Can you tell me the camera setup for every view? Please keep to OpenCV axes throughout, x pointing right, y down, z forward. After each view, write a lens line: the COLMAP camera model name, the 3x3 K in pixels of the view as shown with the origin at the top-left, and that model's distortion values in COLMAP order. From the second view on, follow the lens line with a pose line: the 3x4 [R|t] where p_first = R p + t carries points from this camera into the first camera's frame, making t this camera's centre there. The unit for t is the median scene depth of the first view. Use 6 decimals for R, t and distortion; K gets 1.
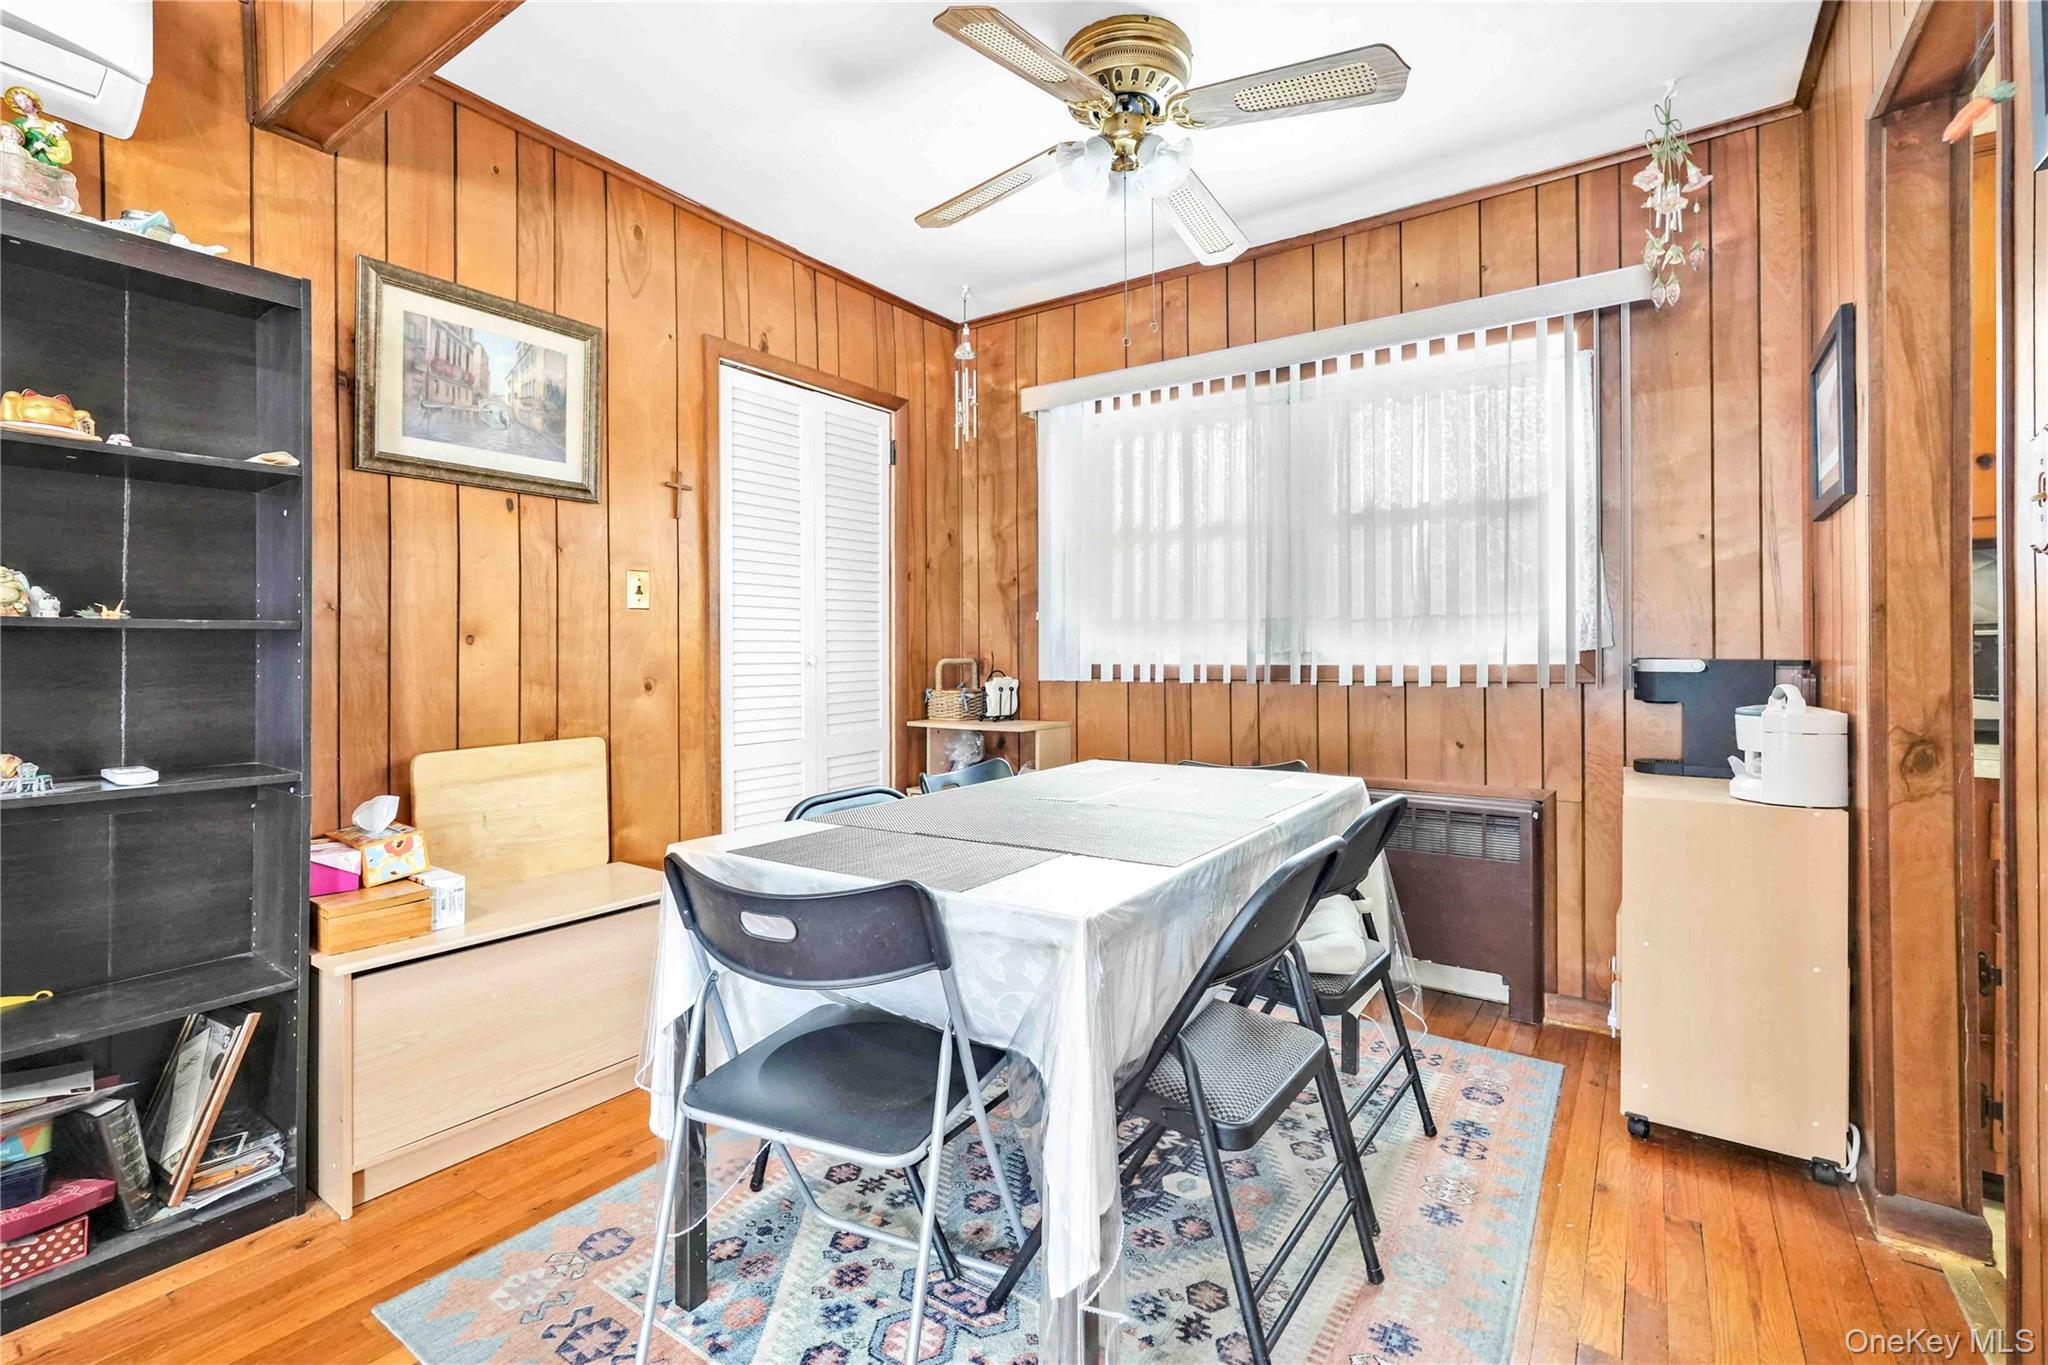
lens RADIAL K [[921.3, 0, 1012.2], [0, 921.3, 668.5], [0, 0, 1]] dist [-0.010437, 0.004691]
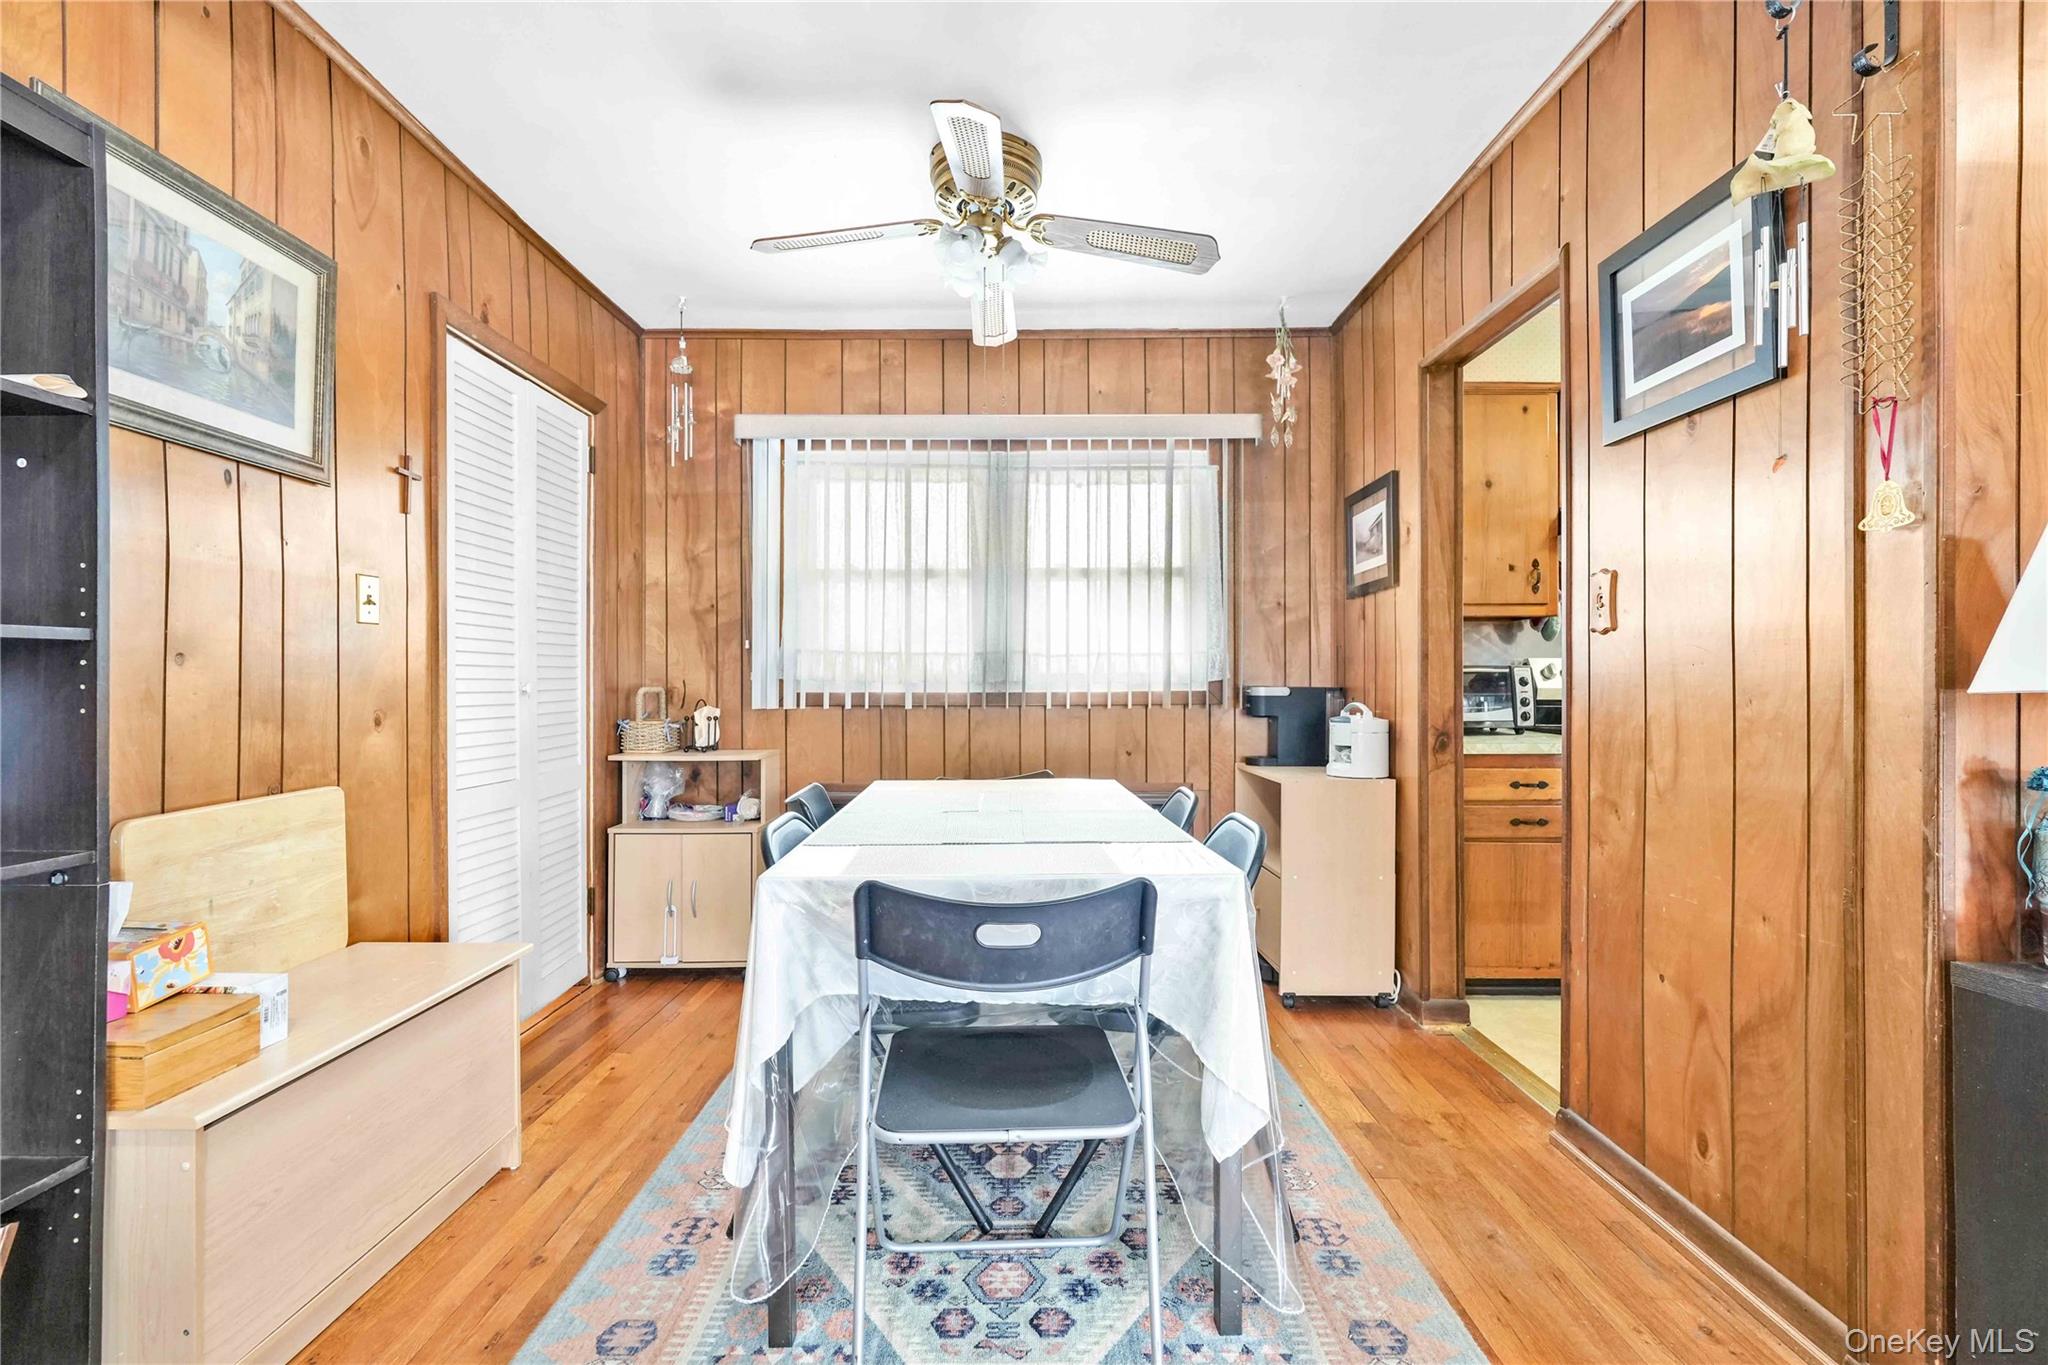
lens RADIAL K [[921.3, 0, 995.2], [0, 921.3, 705.7], [0, 0, 1]] dist [-0.010437, 0.004691]
pose [[0.818924, -0.011186, 0.573793, -0.439229], [0.007159, 0.999931, 0.009277, 0.002901], [-0.573858, -0.003489, 0.818948, 0.041435]]
